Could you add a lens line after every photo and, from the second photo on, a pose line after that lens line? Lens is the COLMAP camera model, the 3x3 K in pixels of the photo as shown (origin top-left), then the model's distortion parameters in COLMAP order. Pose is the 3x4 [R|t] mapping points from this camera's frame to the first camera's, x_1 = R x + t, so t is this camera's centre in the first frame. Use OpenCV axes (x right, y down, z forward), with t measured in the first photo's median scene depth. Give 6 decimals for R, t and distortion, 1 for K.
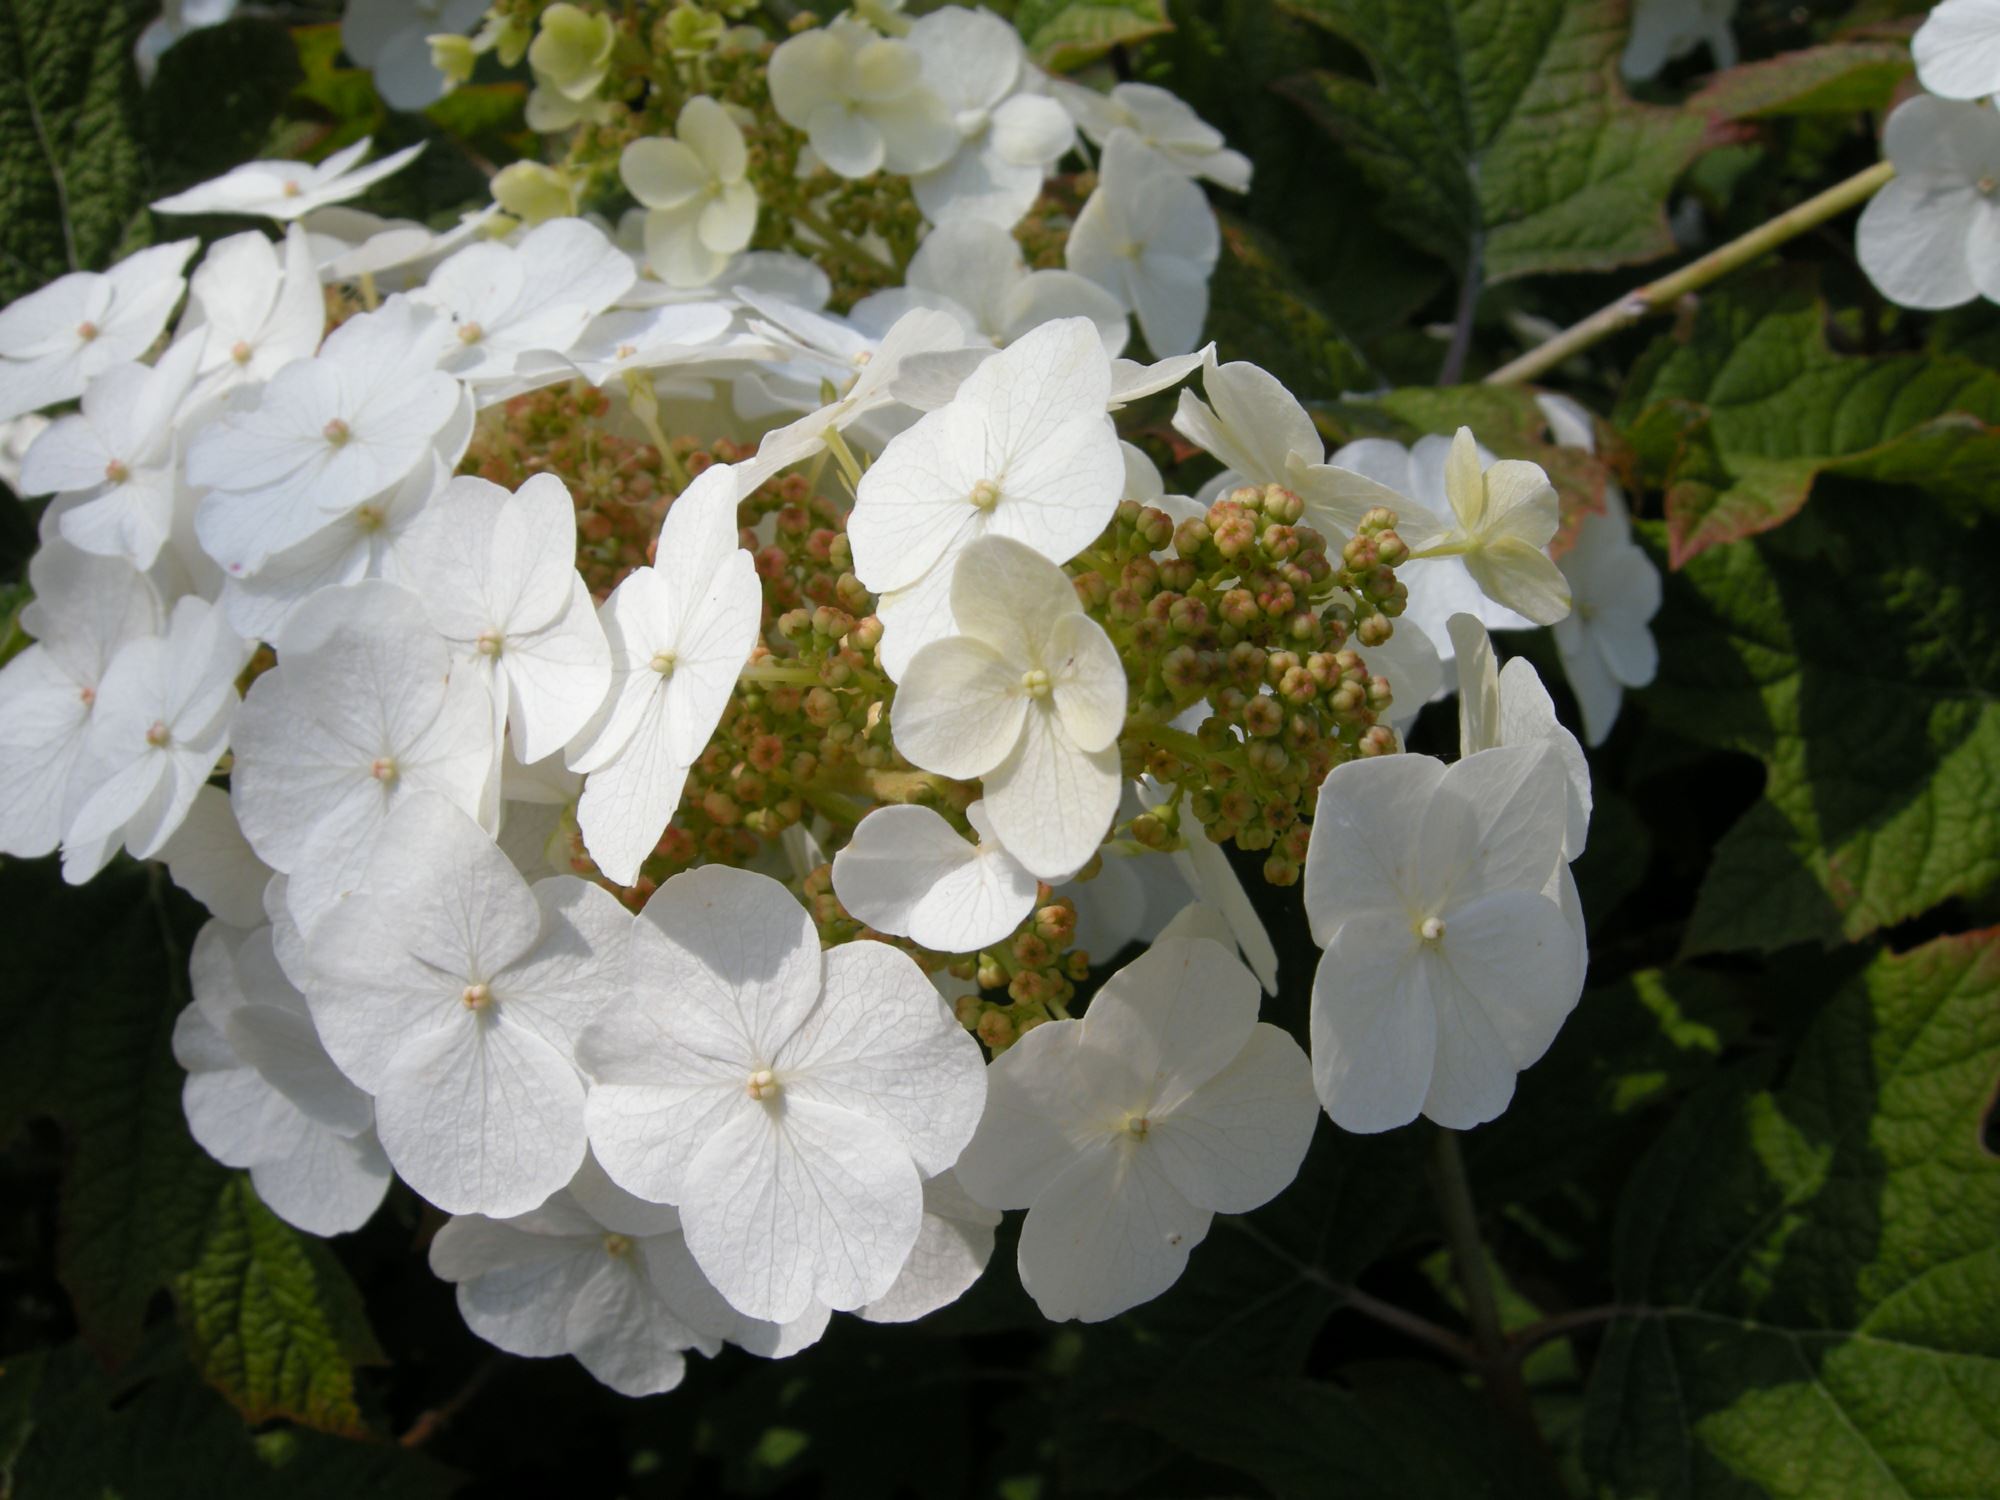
lens RADIAL K [[2029.6, 0, 1000.1], [0, 2029.6, 714.3], [0, 0, 1]] dist [-0.152913, 0.014088]
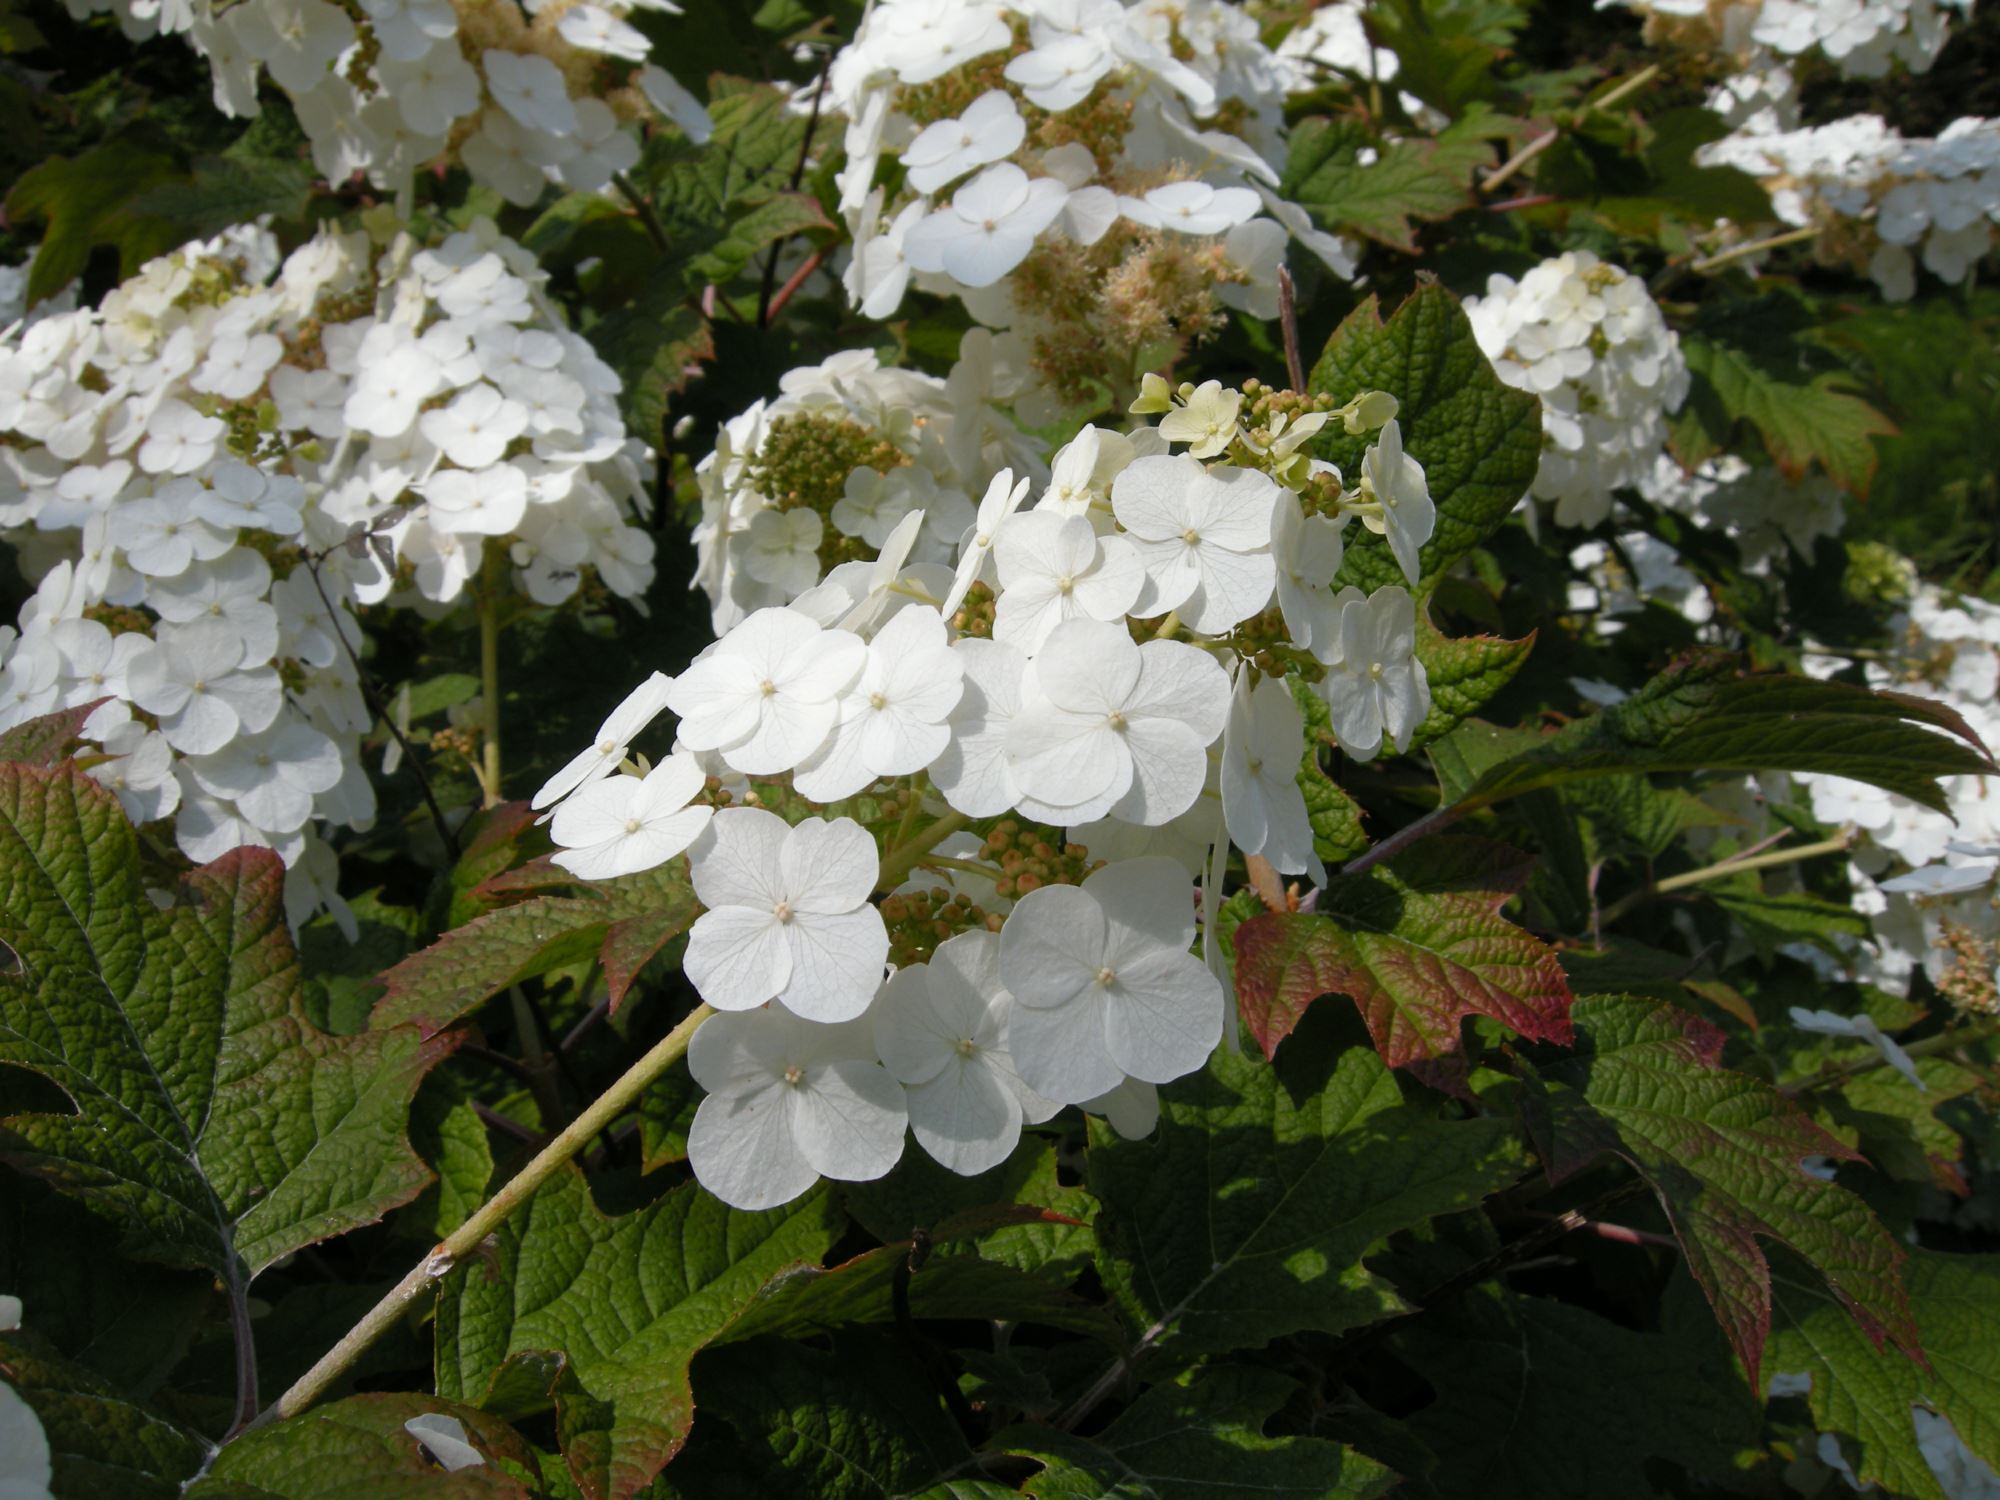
lens RADIAL K [[2029.6, 0, 1000.1], [0, 2029.6, 714.3], [0, 0, 1]] dist [-0.152913, 0.014088]
pose [[0.727408, -0.174352, 0.663686, -0.057315], [0.405927, 0.889138, -0.211322, -0.116289], [-0.553264, 0.423125, 0.717541, 0.060437]]
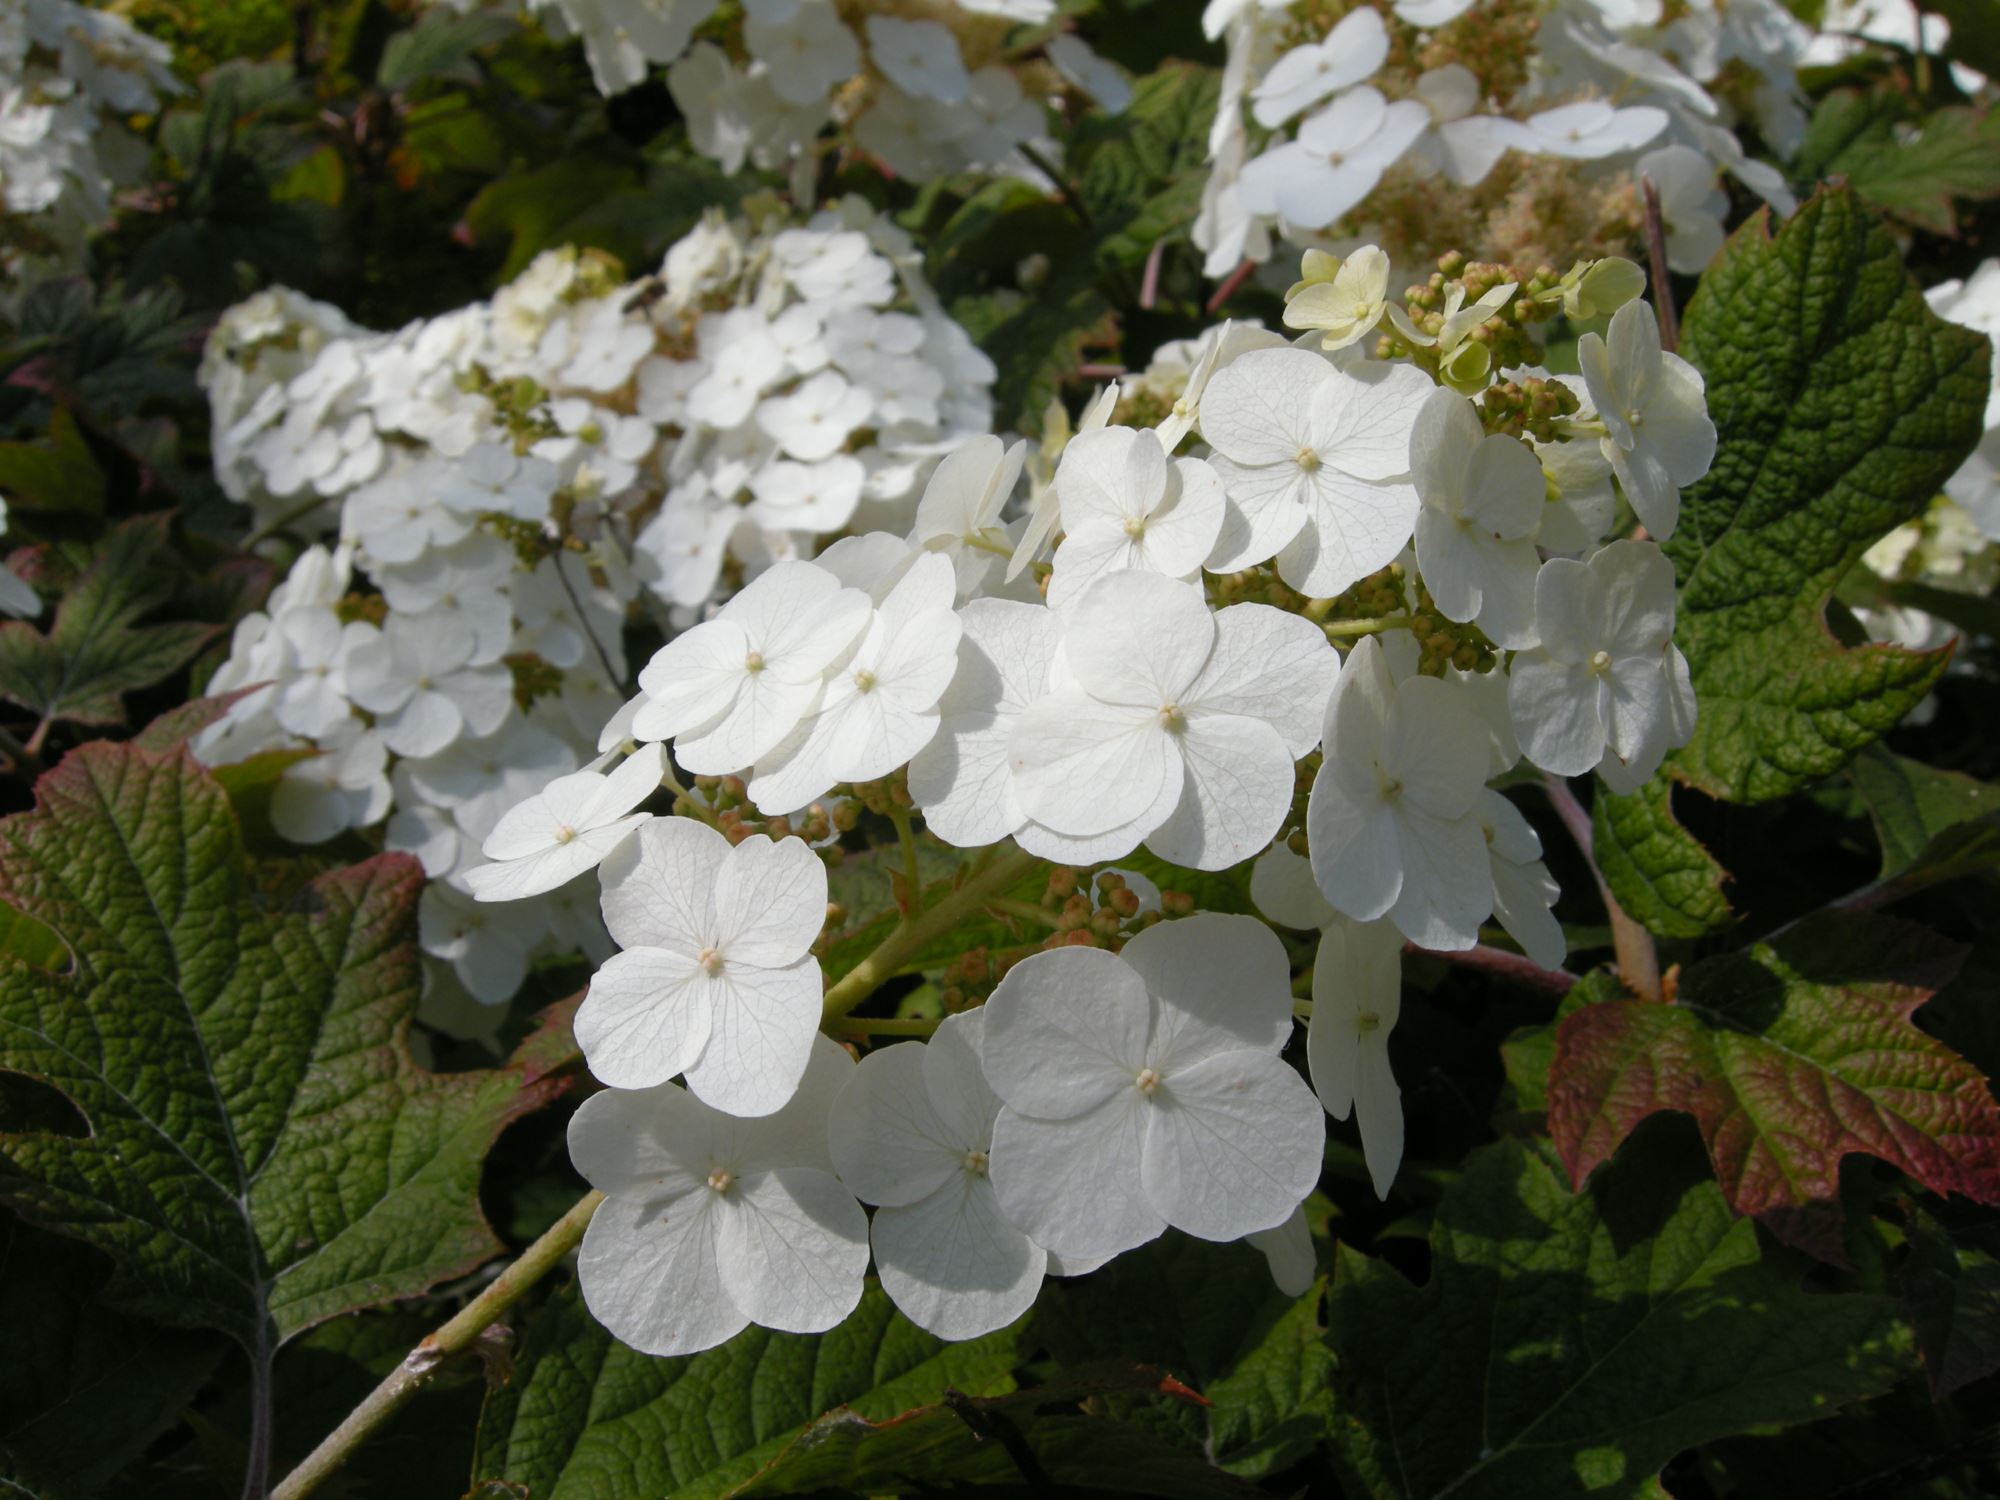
lens RADIAL K [[2029.6, 0, 1000.1], [0, 2029.6, 714.3], [0, 0, 1]] dist [-0.152913, 0.014088]
pose [[0.892097, -0.135193, 0.431146, 0.196415], [0.297255, 0.894228, -0.334659, -0.094331], [-0.340299, 0.426708, 0.837924, 0.148212]]
